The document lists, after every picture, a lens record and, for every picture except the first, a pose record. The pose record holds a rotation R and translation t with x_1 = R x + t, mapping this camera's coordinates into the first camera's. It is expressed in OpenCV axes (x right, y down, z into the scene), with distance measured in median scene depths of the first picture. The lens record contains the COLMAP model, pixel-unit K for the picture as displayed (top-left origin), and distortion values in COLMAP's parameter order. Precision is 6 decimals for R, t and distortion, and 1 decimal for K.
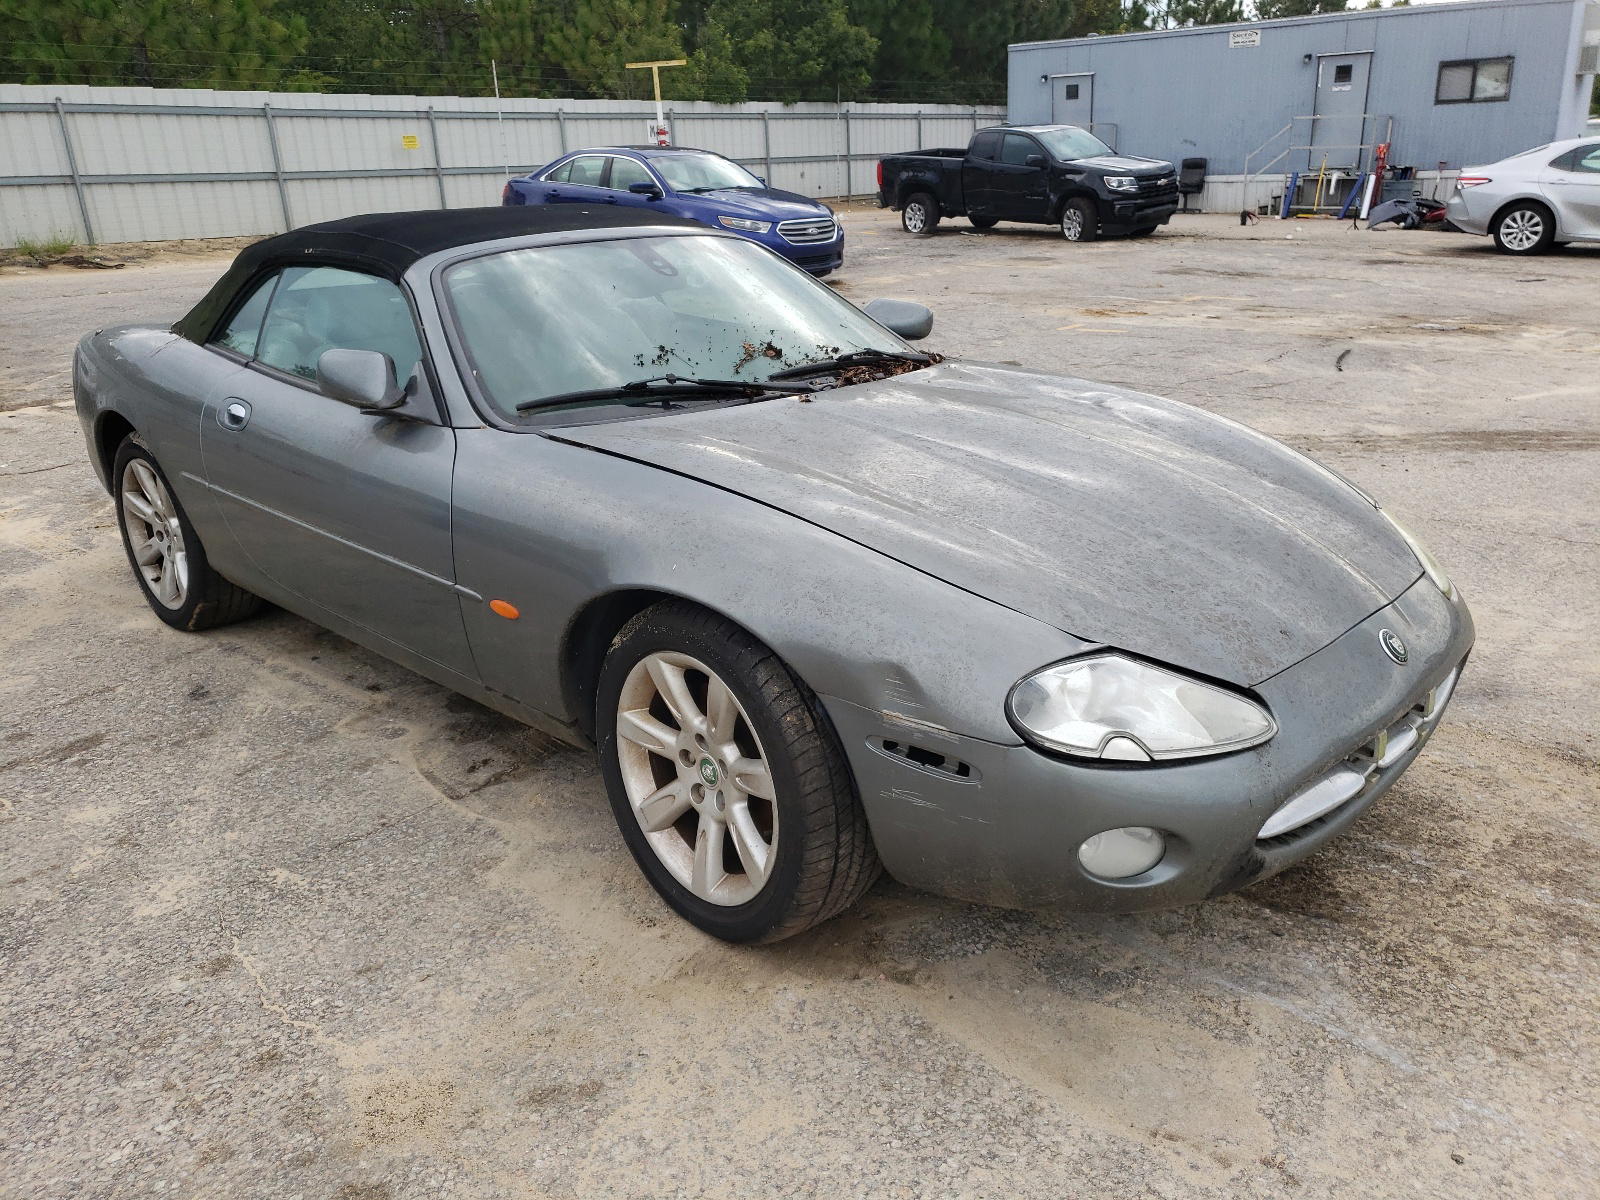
lens RADIAL K [[1197.2, 0, 811.8], [0, 1197.2, 608.5], [0, 0, 1]] dist [-0.009127, 0.031541]
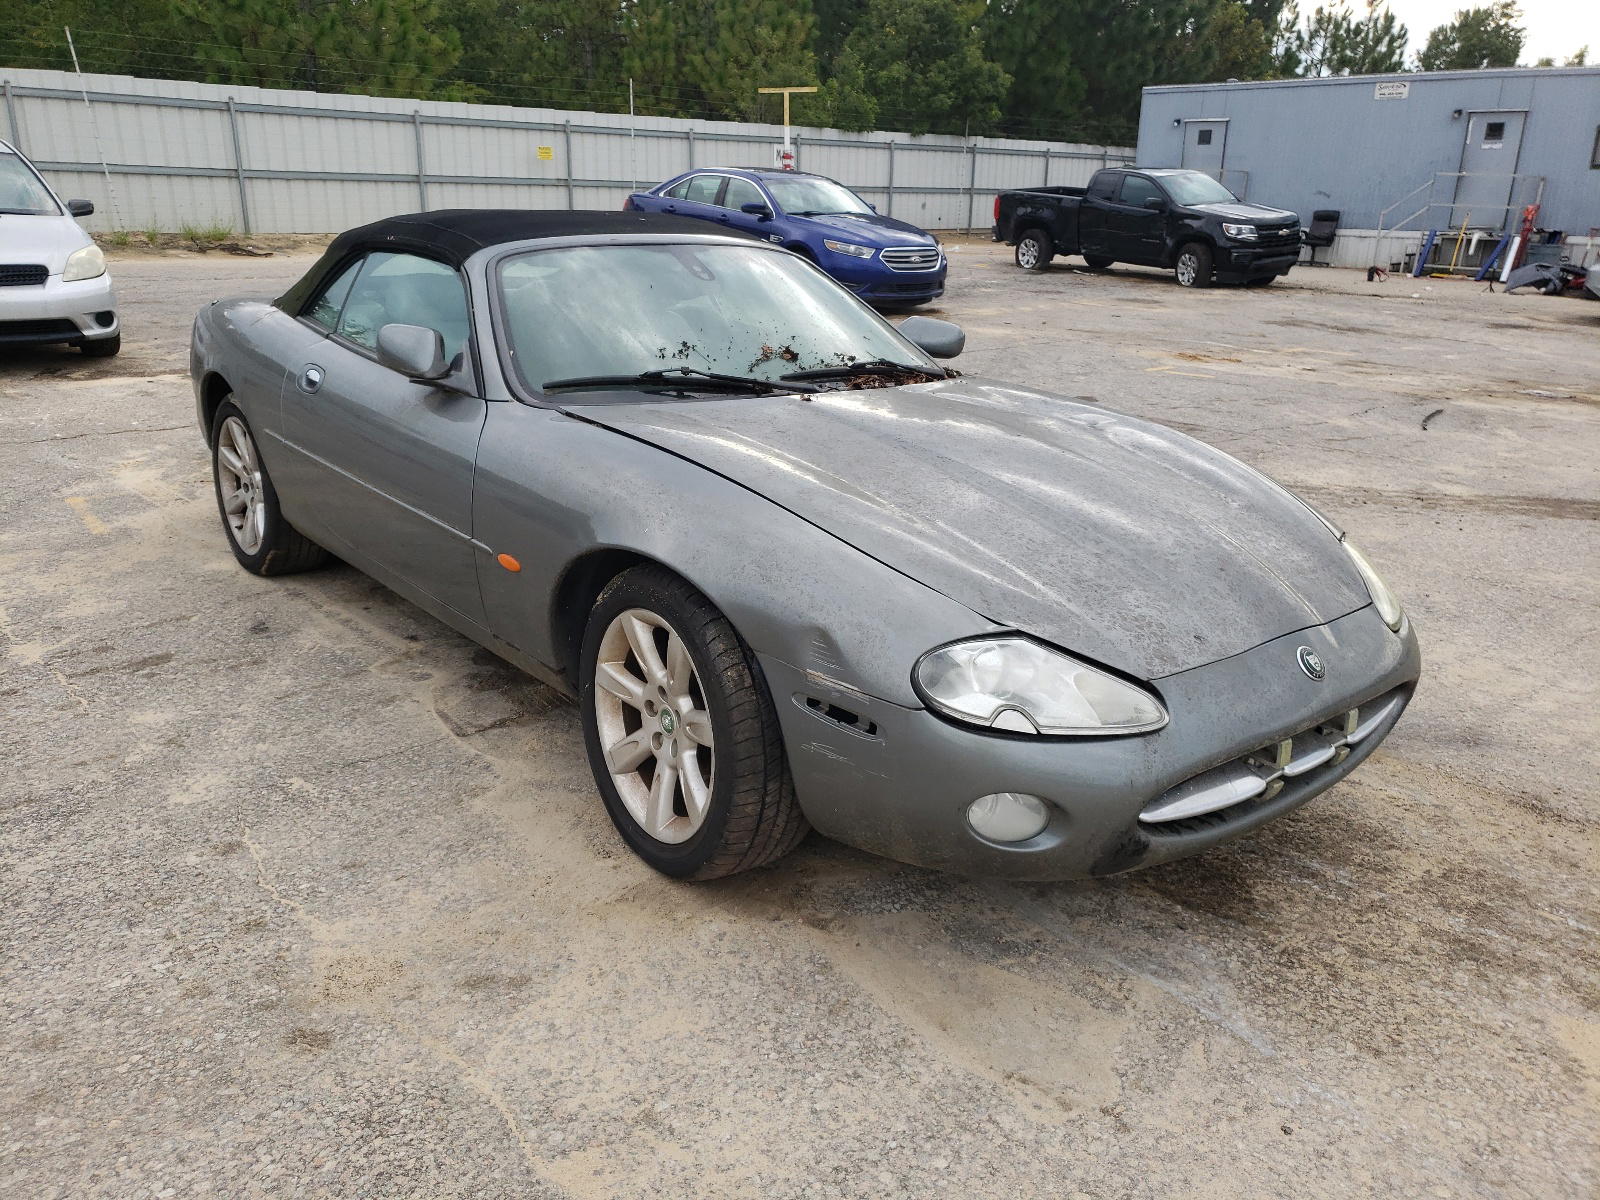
lens RADIAL K [[1197.2, 0, 782.6], [0, 1197.2, 608.7], [0, 0, 1]] dist [-0.009127, 0.031541]
pose [[0.990965, 0.088969, -0.100361, 0.098290], [-0.091014, 0.995721, -0.015975, 0.033477], [0.098510, 0.024965, 0.994823, -0.071301]]
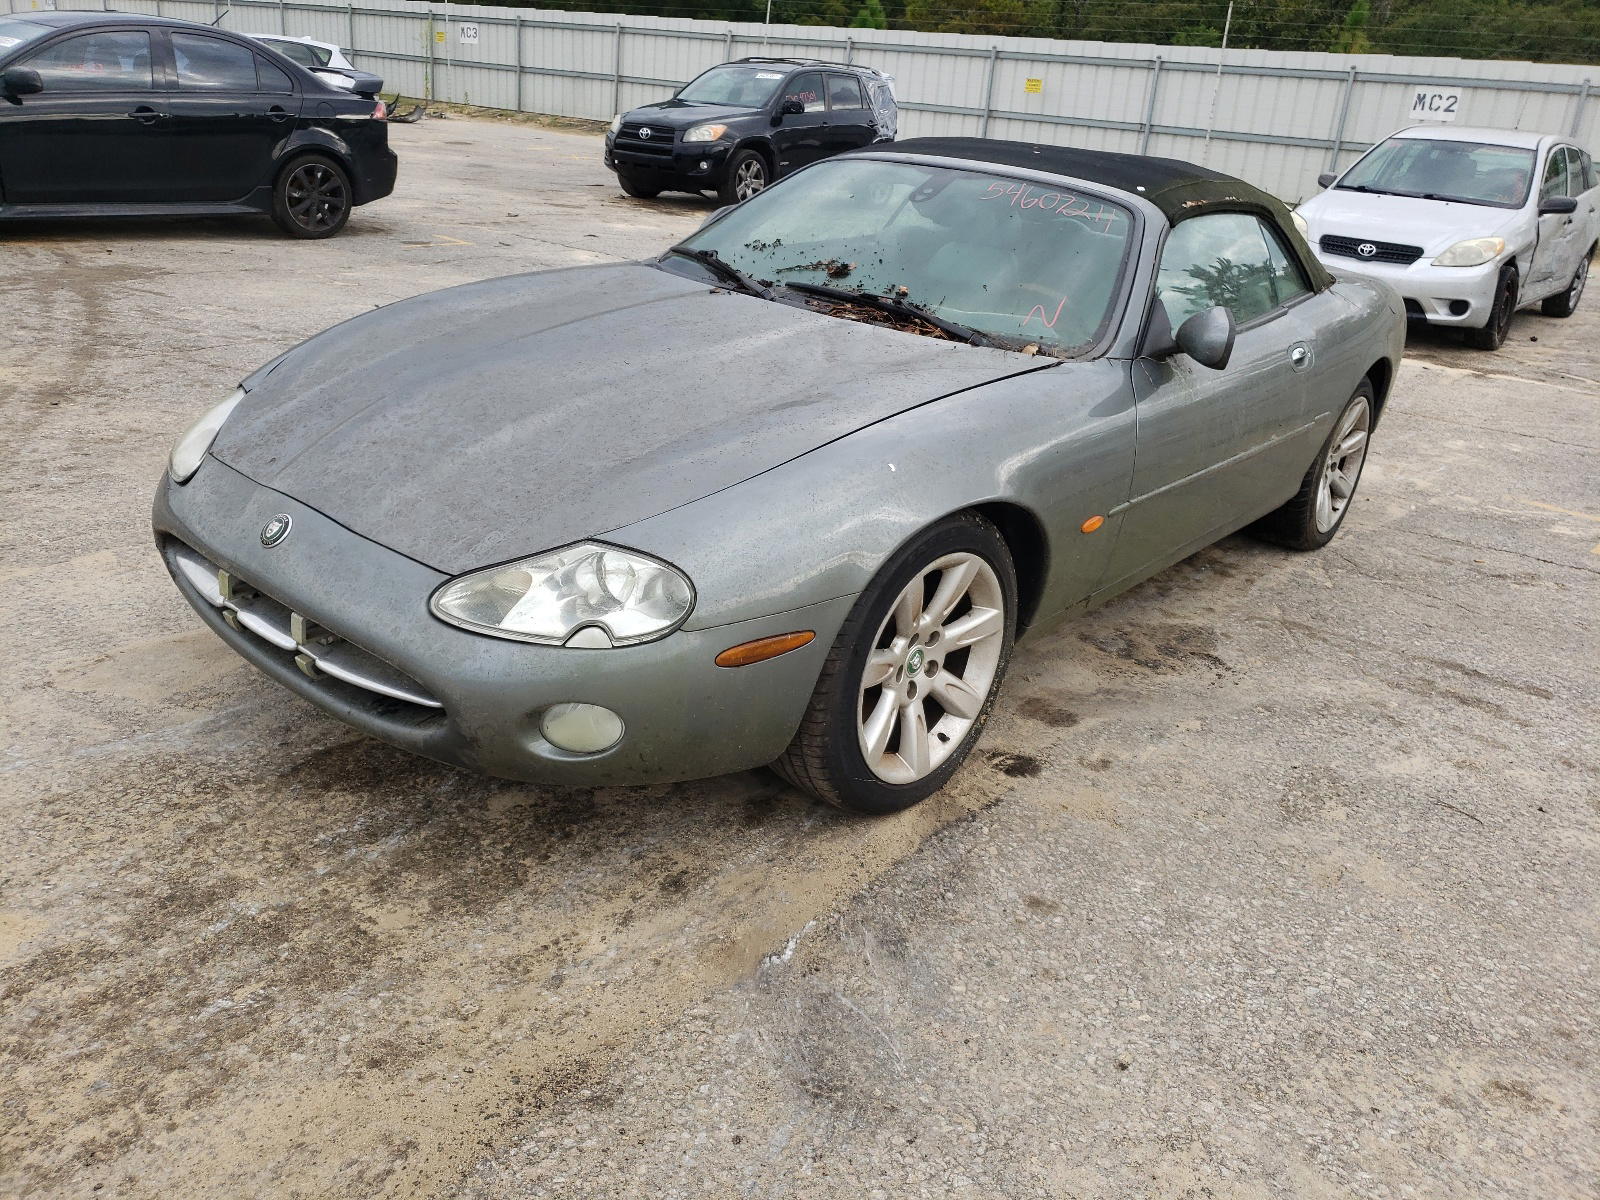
lens RADIAL K [[1197.2, 0, 795.5], [0, 1197.2, 596.8], [0, 0, 1]] dist [-0.009127, 0.031541]
pose [[0.089492, 0.409947, -0.907708, 1.120558], [-0.425214, 0.839861, 0.337382, -0.341936], [0.900658, 0.355777, 0.249476, 0.889812]]
